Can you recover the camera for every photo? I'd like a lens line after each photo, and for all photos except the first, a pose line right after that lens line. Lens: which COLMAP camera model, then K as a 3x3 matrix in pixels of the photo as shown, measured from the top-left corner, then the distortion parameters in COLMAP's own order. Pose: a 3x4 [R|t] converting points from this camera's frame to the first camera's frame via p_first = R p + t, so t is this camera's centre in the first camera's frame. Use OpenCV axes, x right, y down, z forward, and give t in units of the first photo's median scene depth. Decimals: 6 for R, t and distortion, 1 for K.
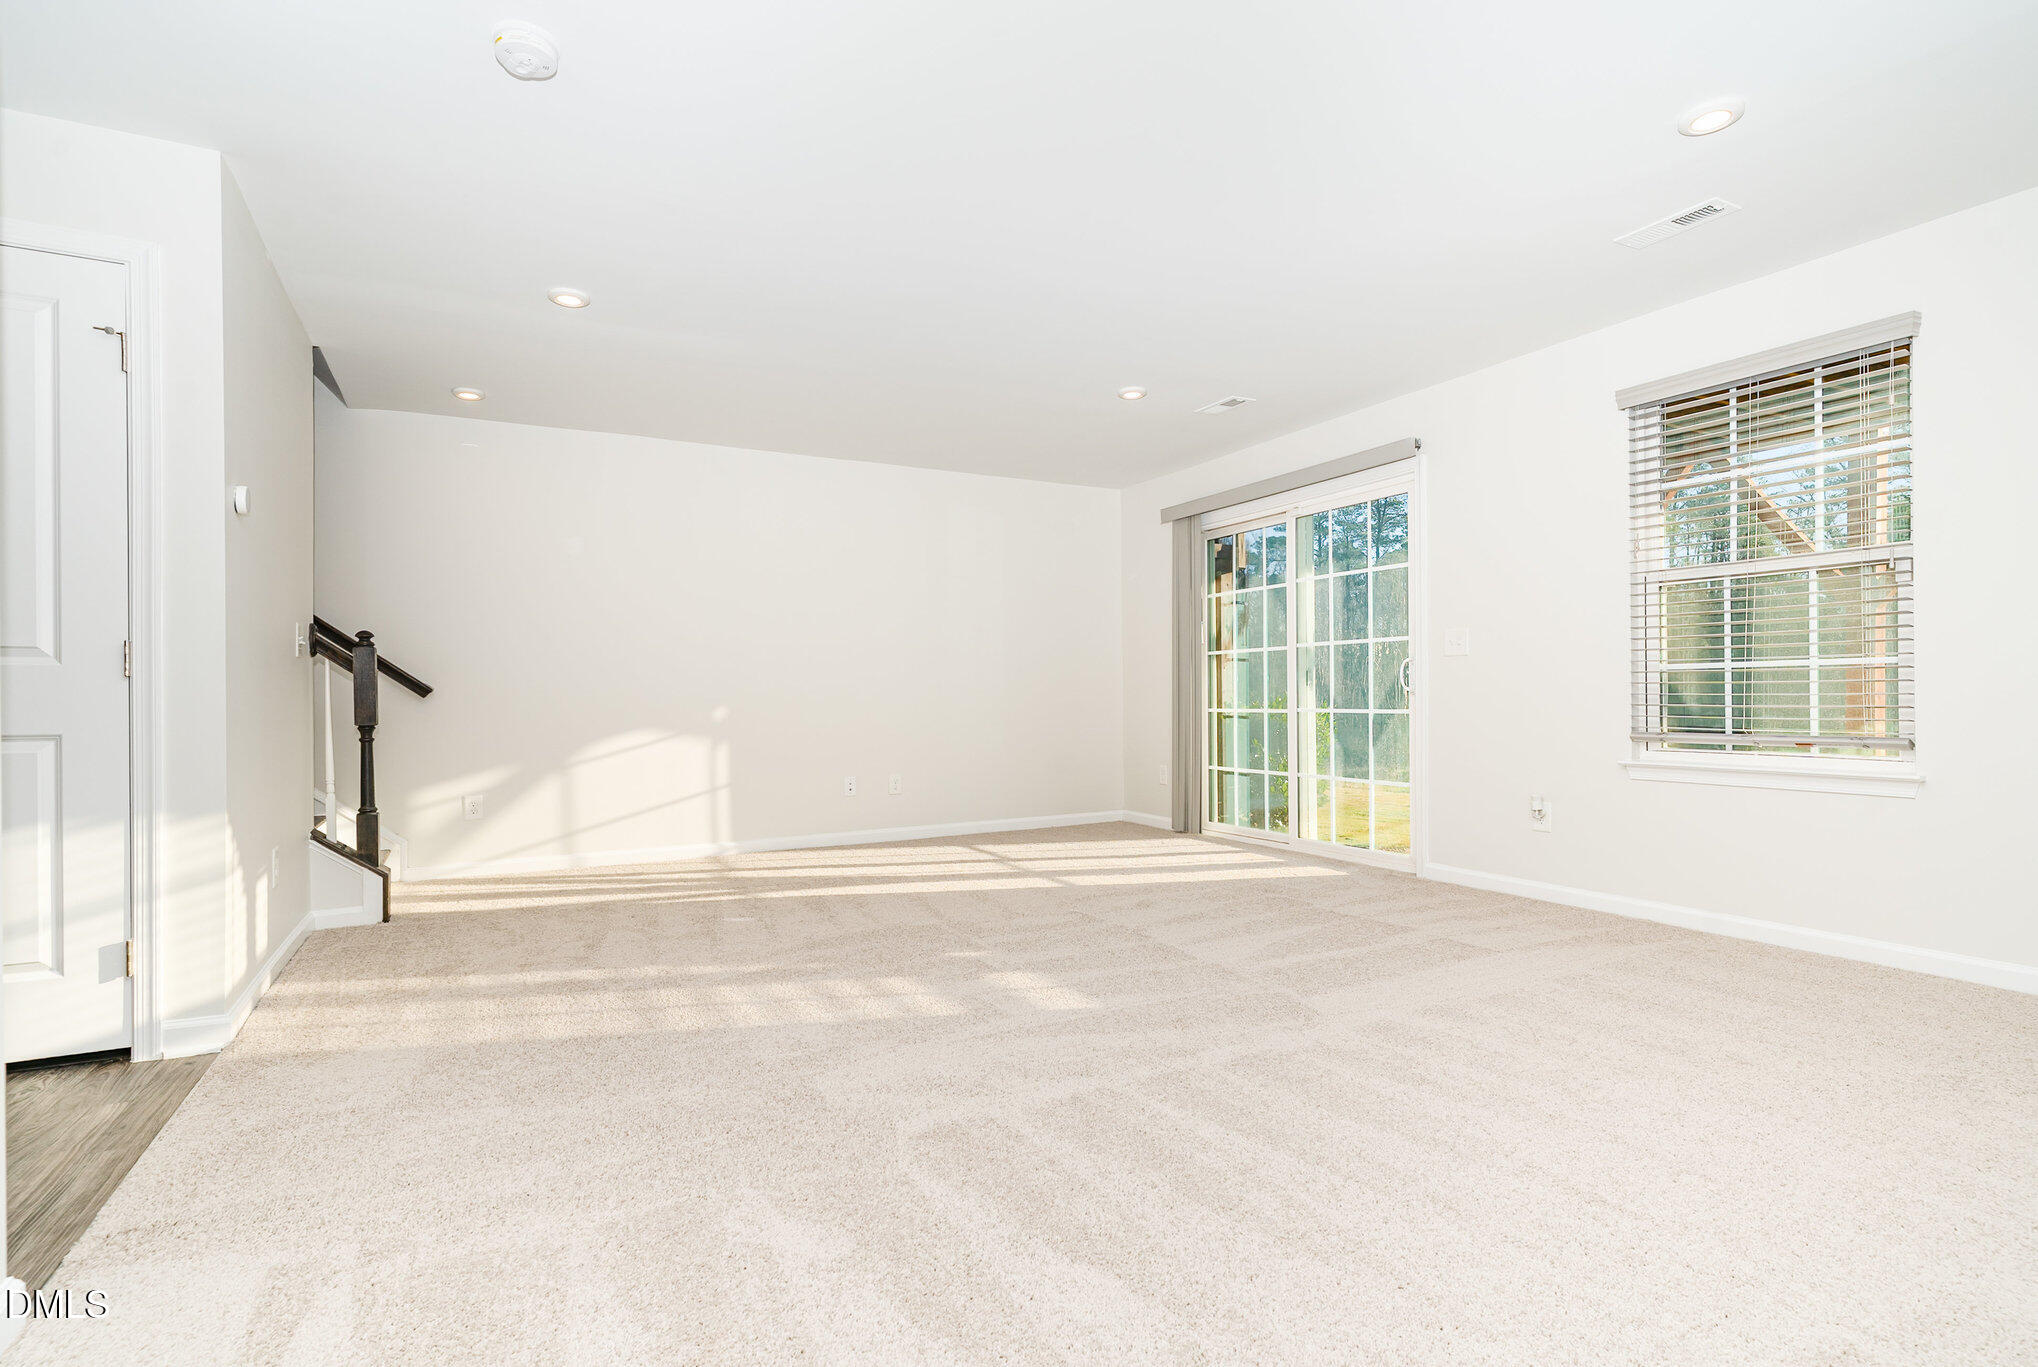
lens RADIAL K [[986.9, 0, 1019.0], [0, 986.9, 683.5], [0, 0, 1]] dist [0.000969, 0.000342]
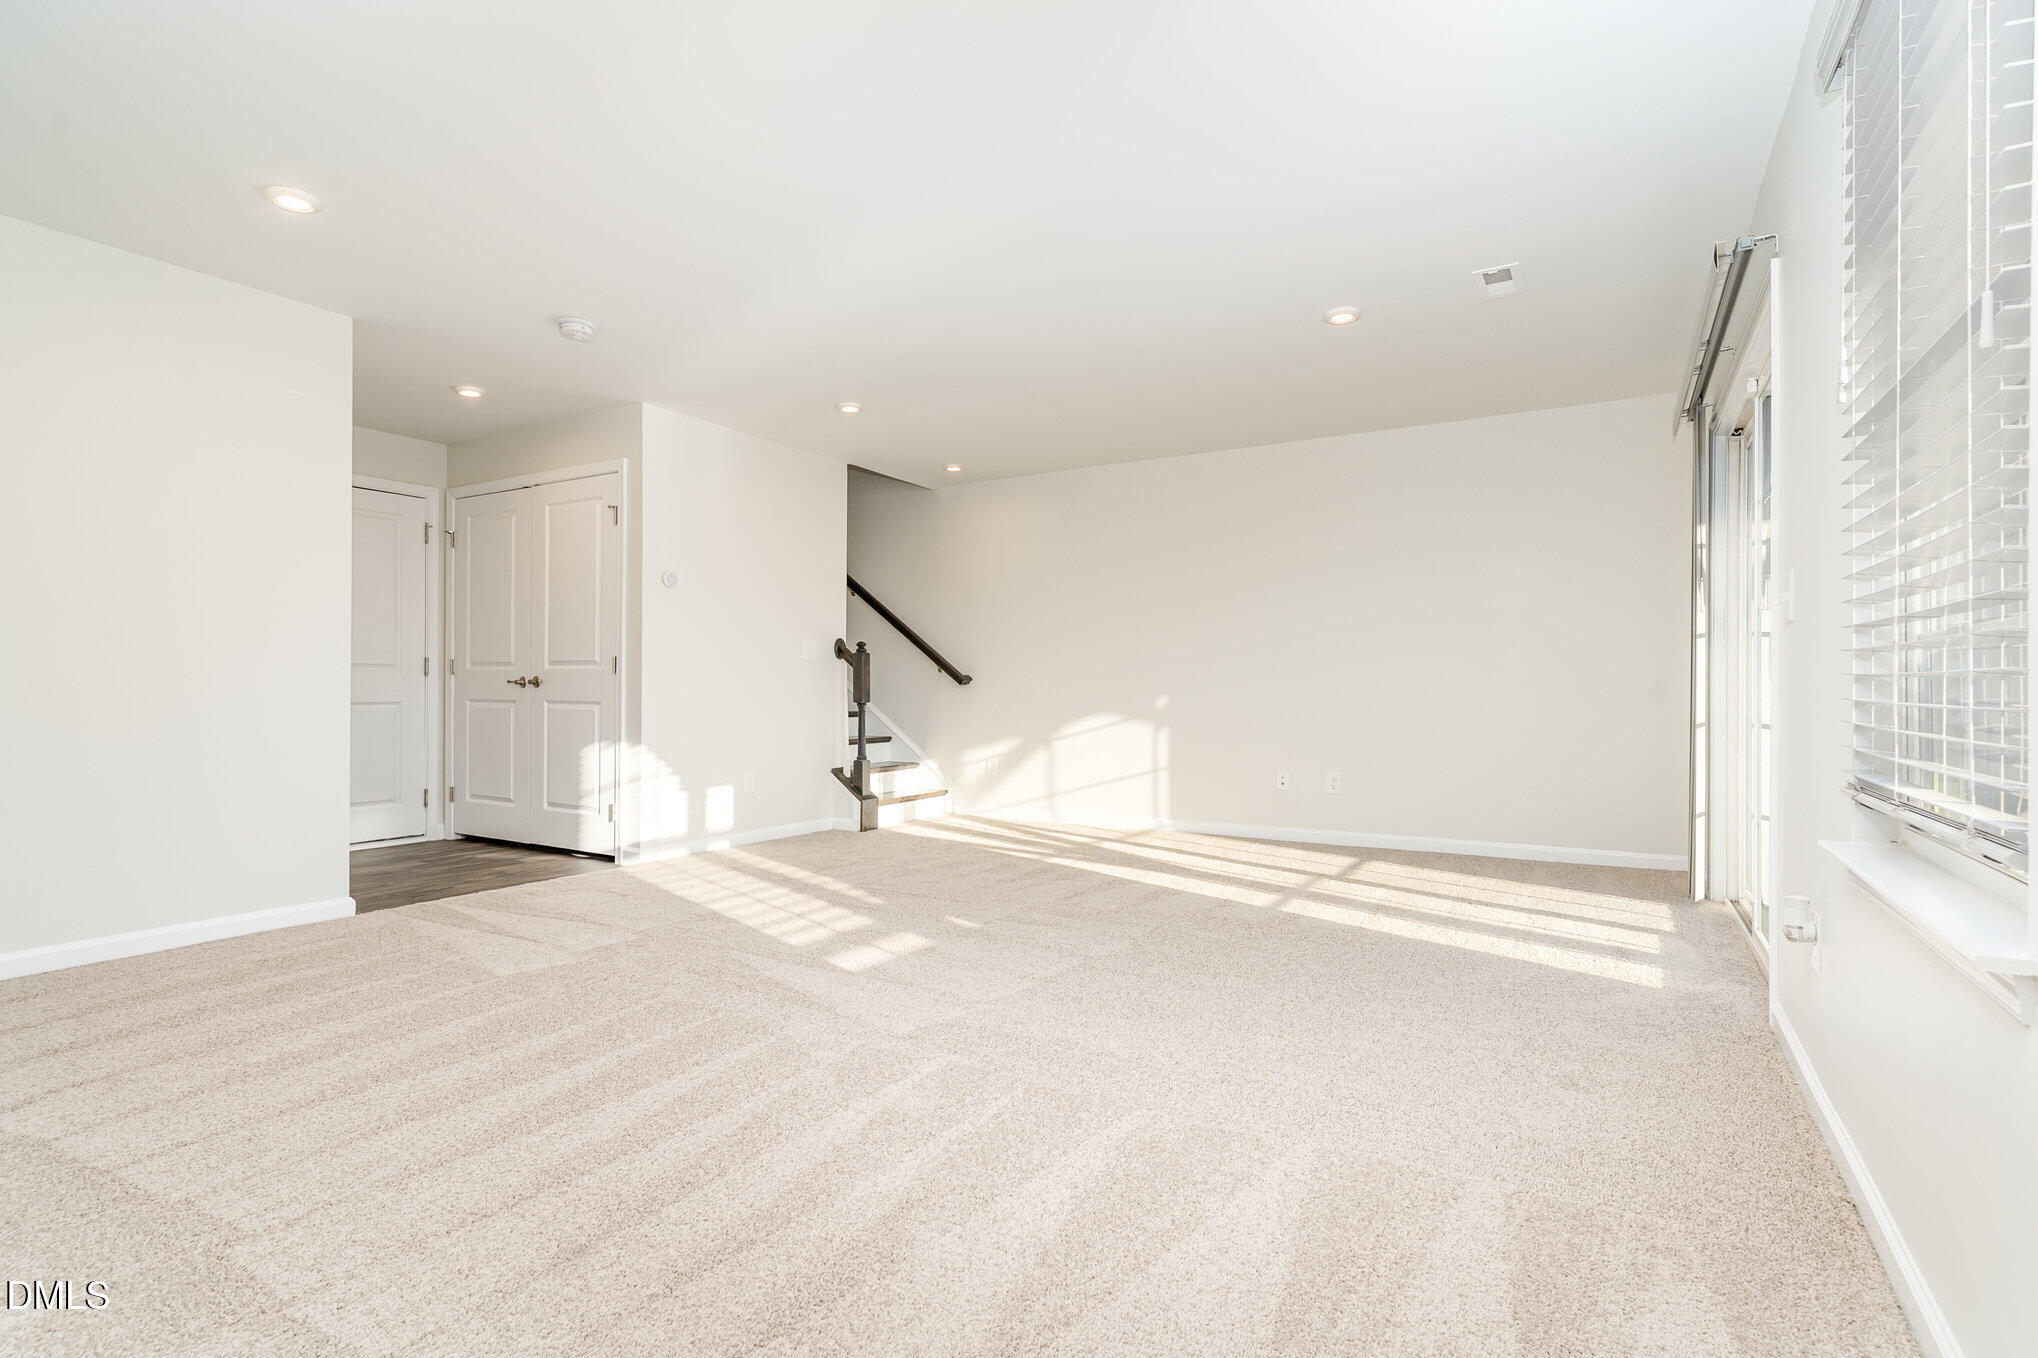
lens RADIAL K [[973.3, 0, 1019.0], [0, 973.3, 679.0], [0, 0, 1]] dist [0.011878, -0.000149]
pose [[0.510554, 0.001805, -0.859844, 0.577179], [0.005506, 0.999970, 0.005369, -0.002684], [0.859828, -0.007475, 0.510529, 0.317849]]
